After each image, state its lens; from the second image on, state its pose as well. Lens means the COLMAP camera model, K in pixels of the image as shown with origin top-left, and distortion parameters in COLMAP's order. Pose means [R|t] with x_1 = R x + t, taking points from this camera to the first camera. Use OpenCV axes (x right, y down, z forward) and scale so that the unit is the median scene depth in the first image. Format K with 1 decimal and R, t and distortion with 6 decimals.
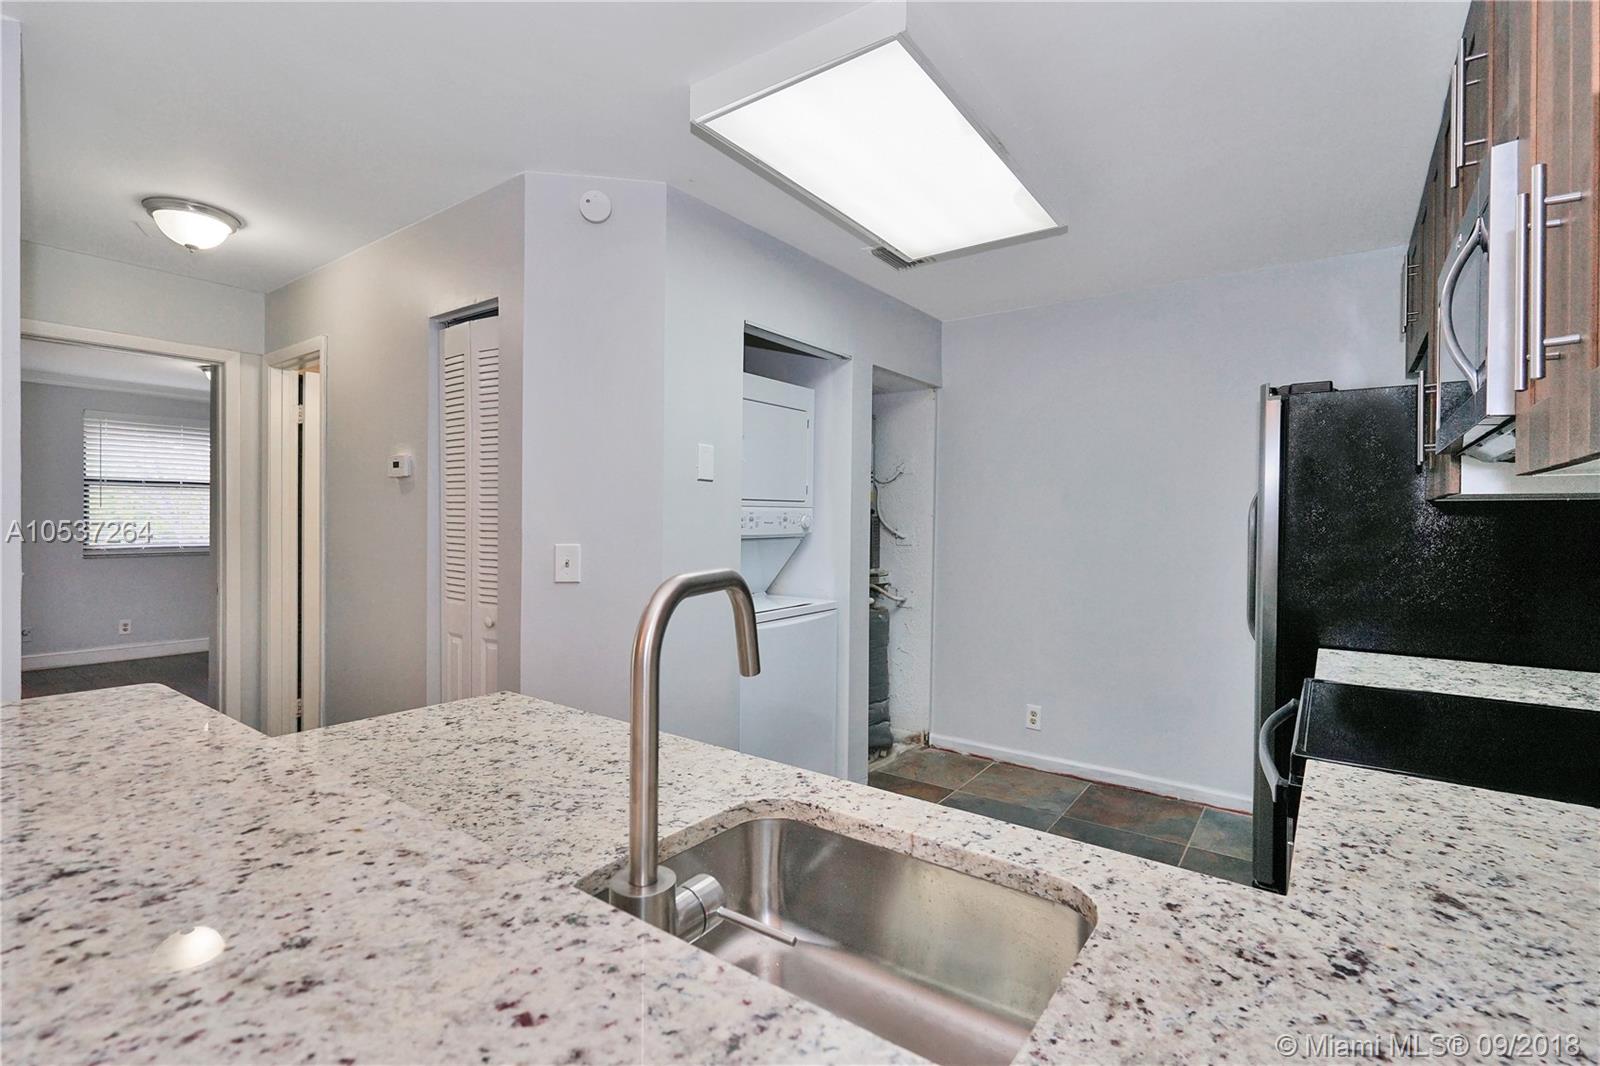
lens RADIAL K [[729.1, 0, 797.9], [0, 729.1, 525.8], [0, 0, 1]] dist [-0.003219, 0.000185]
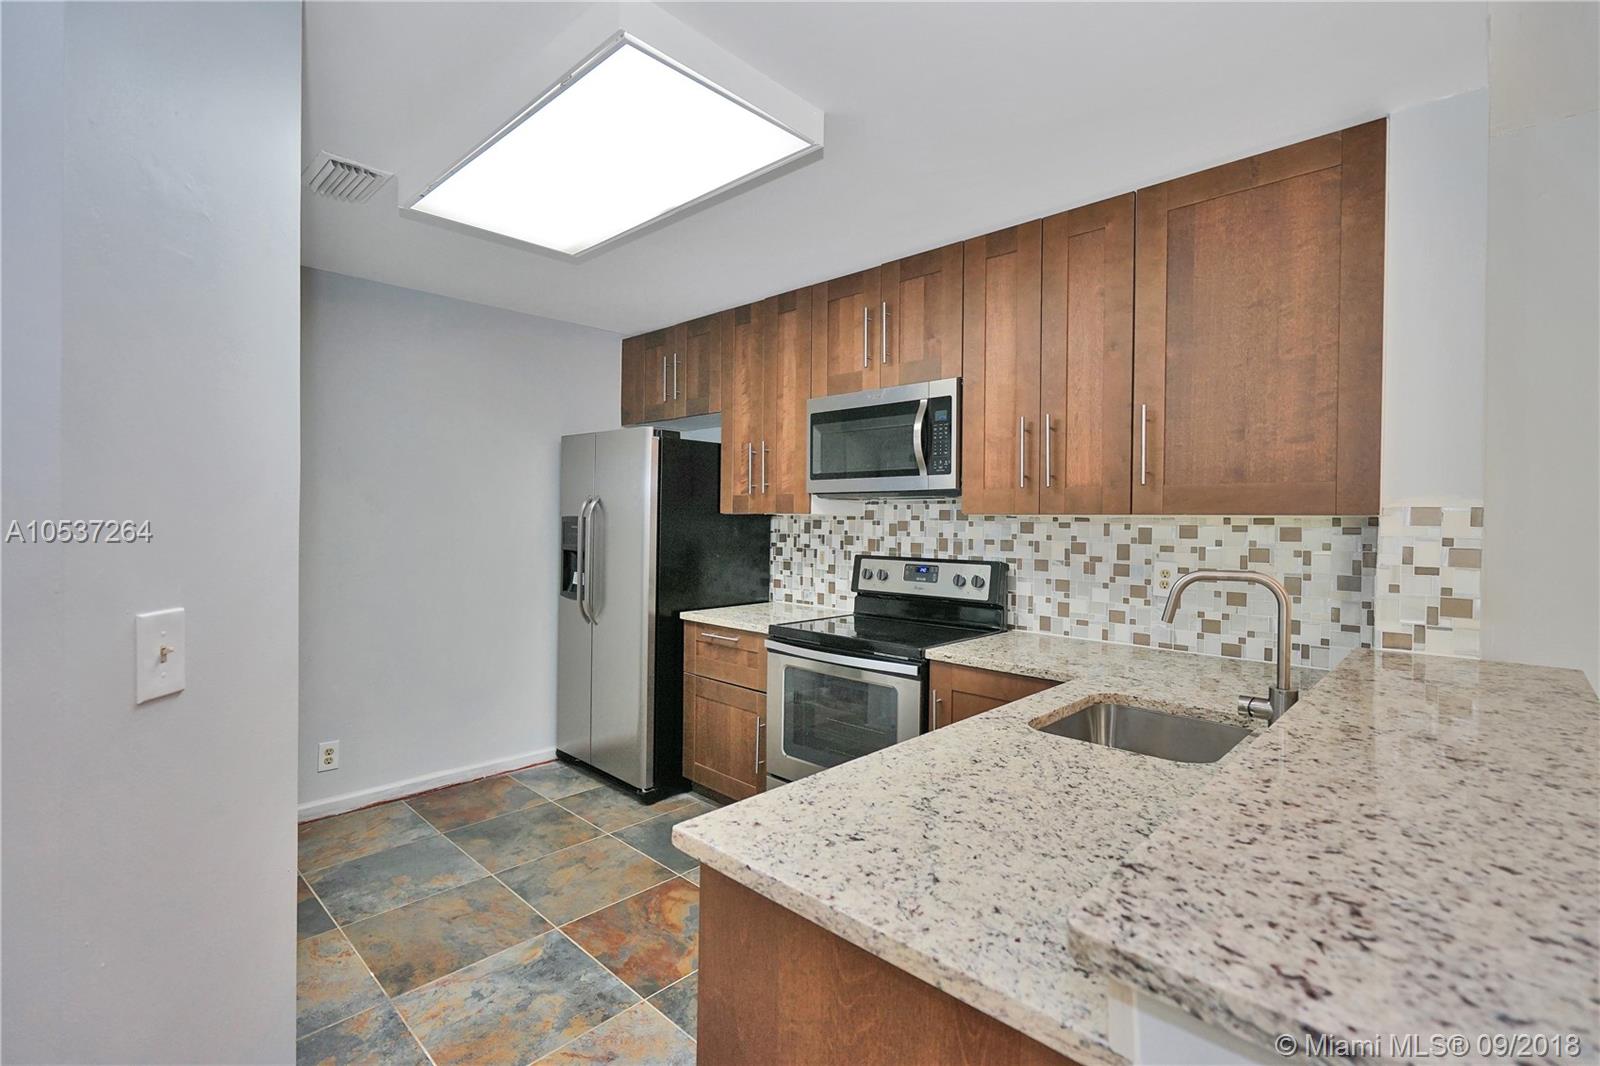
lens RADIAL K [[729.1, 0, 797.9], [0, 729.1, 525.8], [0, 0, 1]] dist [-0.003219, 0.000185]
pose [[0.126664, -0.020249, 0.991739, -1.293834], [0.000595, 0.999793, 0.020337, -0.064593], [-0.991945, -0.001986, 0.126650, 1.031569]]
